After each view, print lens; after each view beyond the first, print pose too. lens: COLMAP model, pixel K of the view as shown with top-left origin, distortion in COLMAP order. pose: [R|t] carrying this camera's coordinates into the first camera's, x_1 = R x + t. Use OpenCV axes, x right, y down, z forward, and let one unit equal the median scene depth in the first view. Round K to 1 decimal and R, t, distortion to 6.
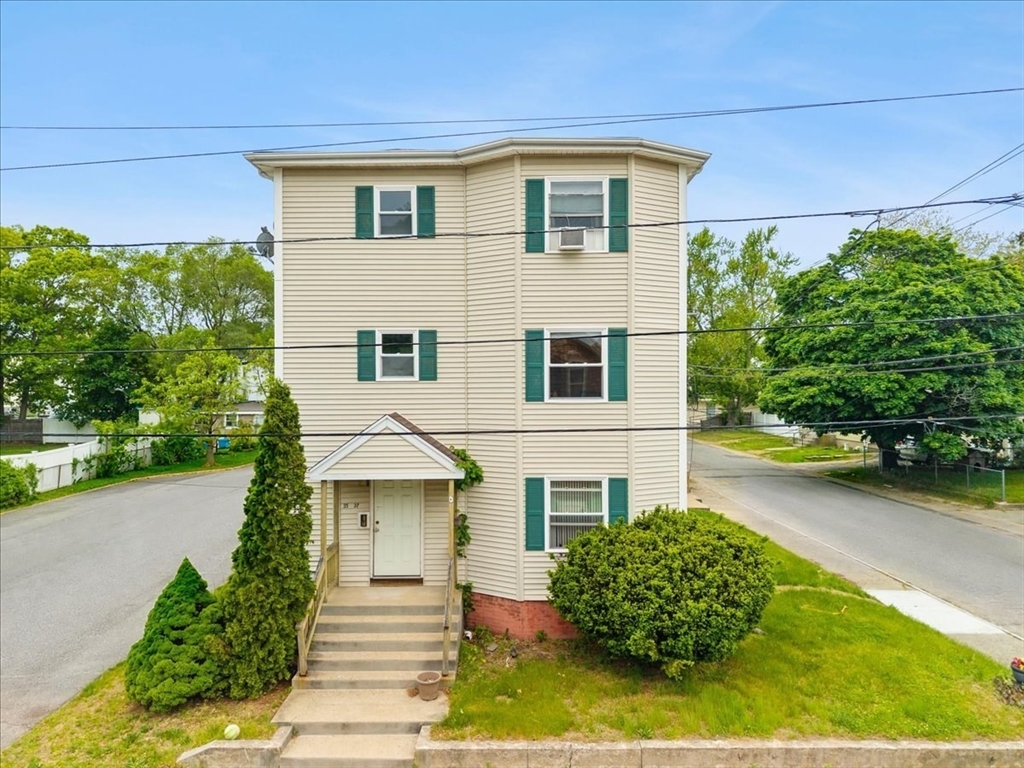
lens RADIAL K [[707.1, 0, 507.4], [0, 707.1, 383.3], [0, 0, 1]] dist [0.000619, -0.000191]
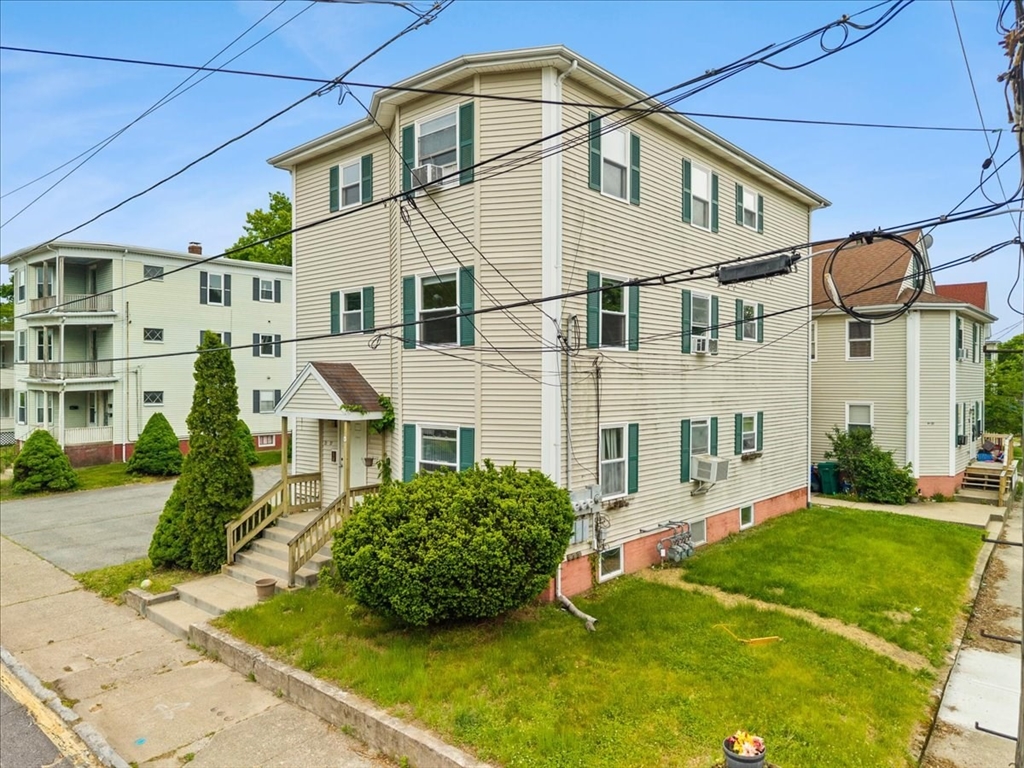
lens RADIAL K [[707.1, 0, 507.5], [0, 707.1, 386.7], [0, 0, 1]] dist [0.000619, -0.000191]
pose [[0.744129, 0.009233, -0.667972, 0.813573], [0.007966, 0.999711, 0.022692, 0.057733], [0.667988, -0.022206, 0.743840, 0.340313]]
